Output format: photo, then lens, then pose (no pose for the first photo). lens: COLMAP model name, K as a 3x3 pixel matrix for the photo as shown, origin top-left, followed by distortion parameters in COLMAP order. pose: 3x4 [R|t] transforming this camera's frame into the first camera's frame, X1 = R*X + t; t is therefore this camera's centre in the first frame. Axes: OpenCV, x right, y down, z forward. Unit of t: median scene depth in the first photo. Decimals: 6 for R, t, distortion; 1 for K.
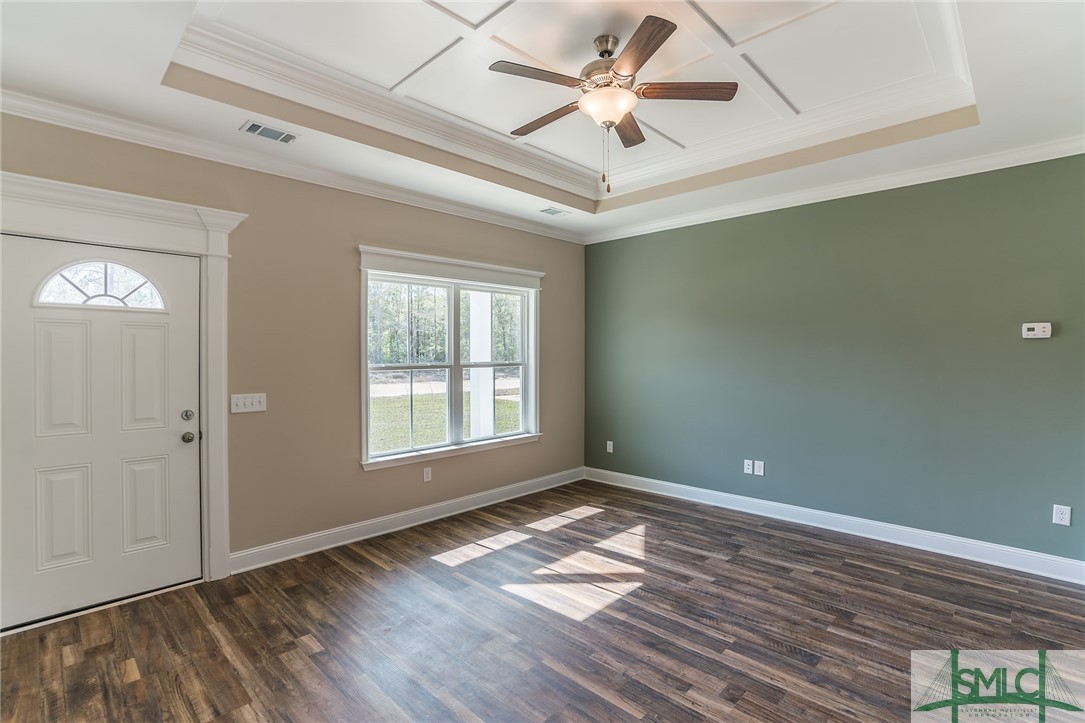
lens RADIAL K [[509.9, 0, 549.3], [0, 509.9, 358.3], [0, 0, 1]] dist [-0.053629, 0.018594]
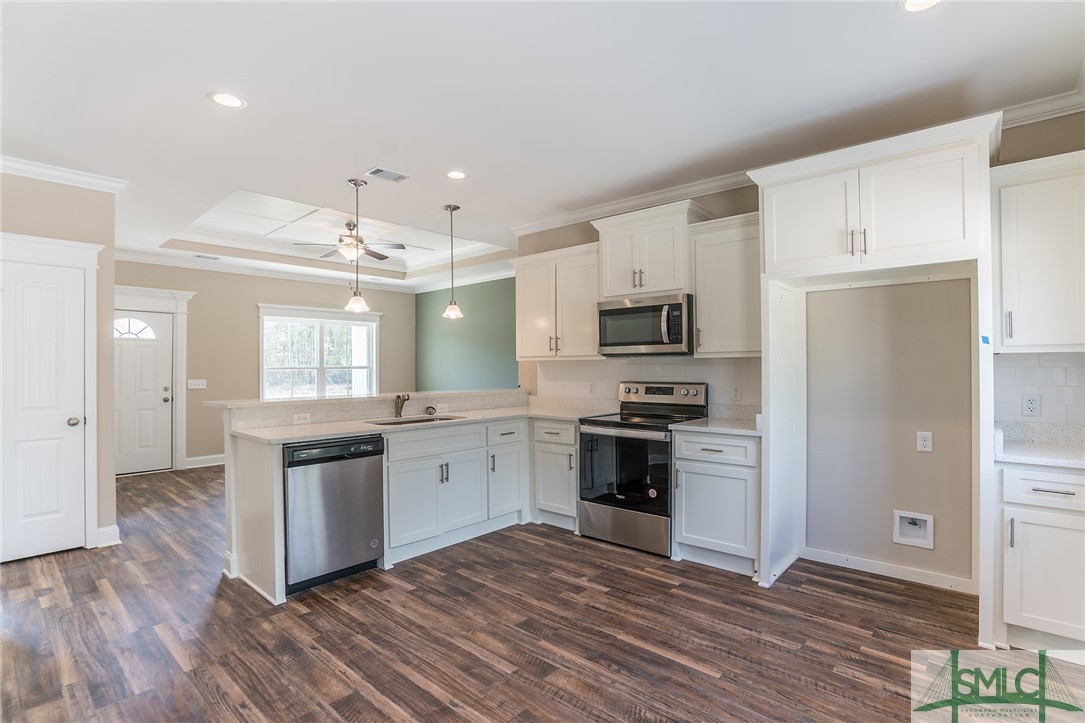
lens RADIAL K [[509.9, 0, 543.7], [0, 509.9, 363.0], [0, 0, 1]] dist [-0.053629, 0.018594]
pose [[0.999462, -0.001731, 0.032756, 0.754232], [0.002259, 0.999868, -0.016109, 0.039863], [-0.032724, 0.016175, 0.999334, -1.089688]]
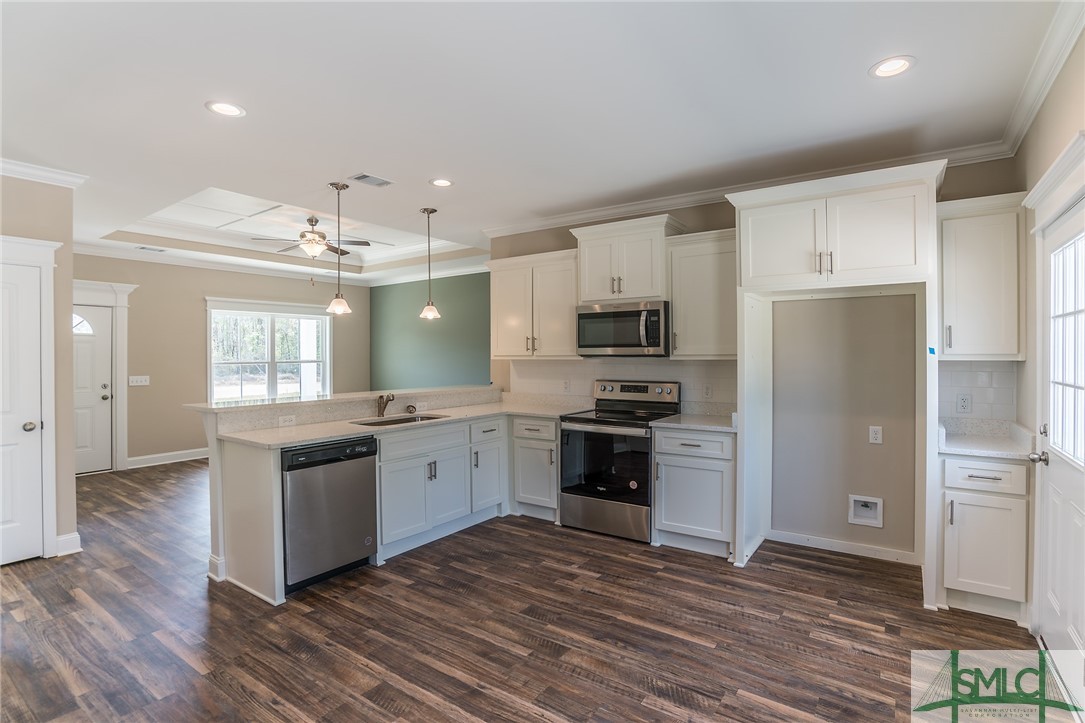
lens RADIAL K [[509.9, 0, 529.9], [0, 509.9, 357.0], [0, 0, 1]] dist [-0.053629, 0.018594]
pose [[0.991039, -0.003705, 0.133521, 0.650563], [0.004789, 0.999958, -0.007796, 0.017601], [-0.133487, 0.008366, 0.991015, -1.134237]]
